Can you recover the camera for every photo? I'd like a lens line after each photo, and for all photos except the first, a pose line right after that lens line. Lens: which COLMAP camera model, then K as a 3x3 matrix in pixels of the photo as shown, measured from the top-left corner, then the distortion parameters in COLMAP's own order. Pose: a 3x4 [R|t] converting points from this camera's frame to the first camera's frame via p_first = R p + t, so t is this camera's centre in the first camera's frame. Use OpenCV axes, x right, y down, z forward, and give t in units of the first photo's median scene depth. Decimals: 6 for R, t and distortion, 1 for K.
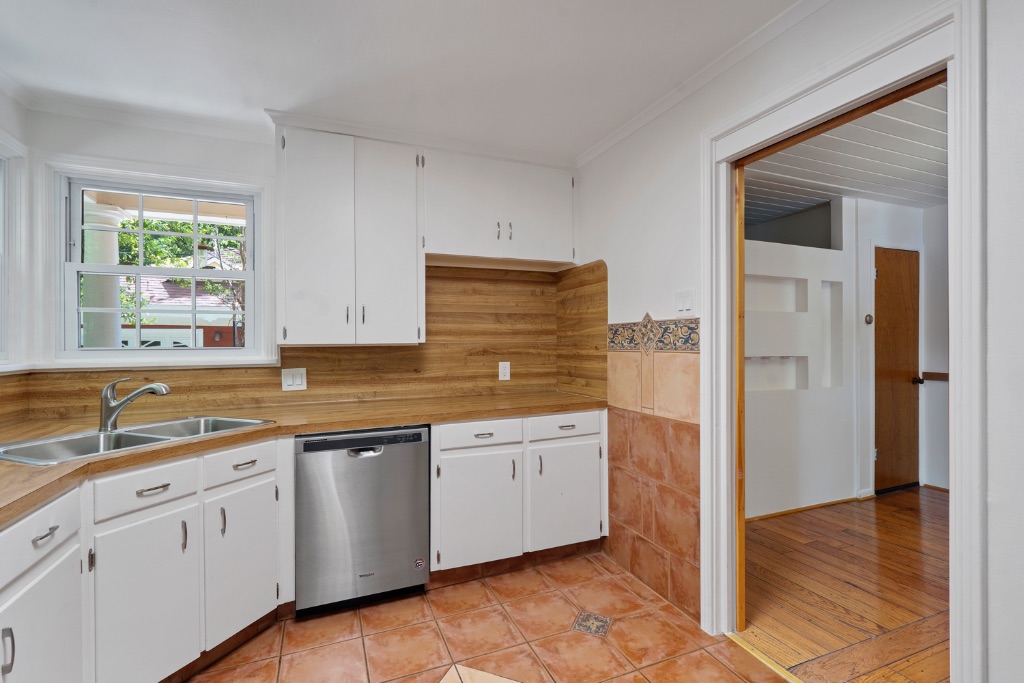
lens RADIAL K [[470.1, 0, 505.7], [0, 470.1, 340.4], [0, 0, 1]] dist [0.000501, 0.002080]
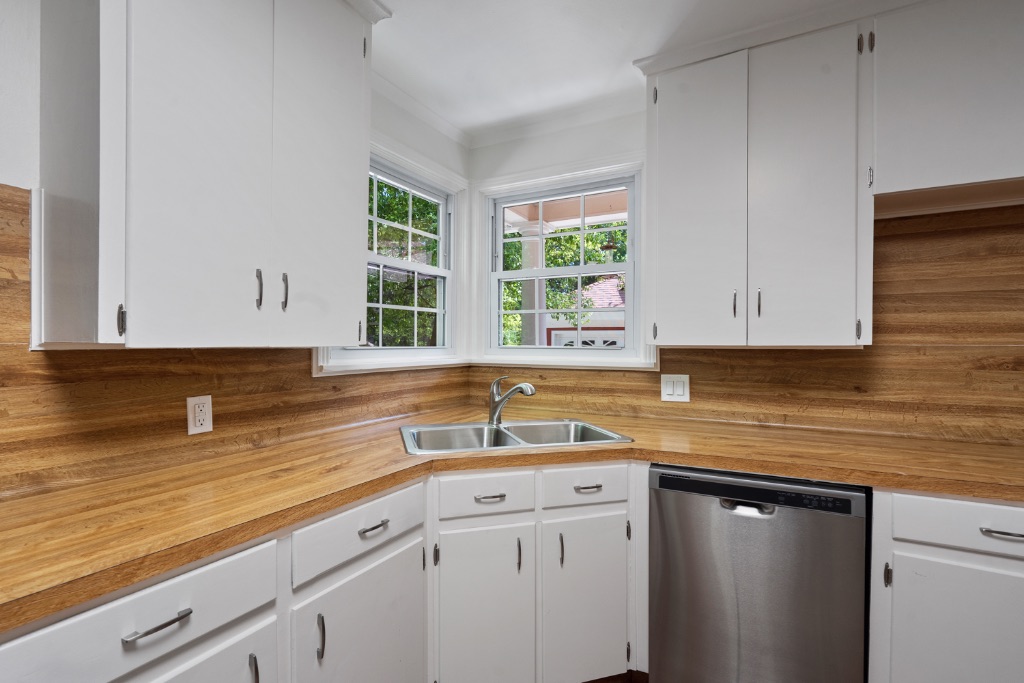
lens RADIAL K [[470.1, 0, 514.2], [0, 470.1, 346.6], [0, 0, 1]] dist [0.000501, 0.002080]
pose [[0.638337, 0.014523, -0.769620, 0.000523], [-0.006223, 0.999887, 0.013707, 0.001371], [0.769732, -0.003961, 0.638355, 0.290030]]
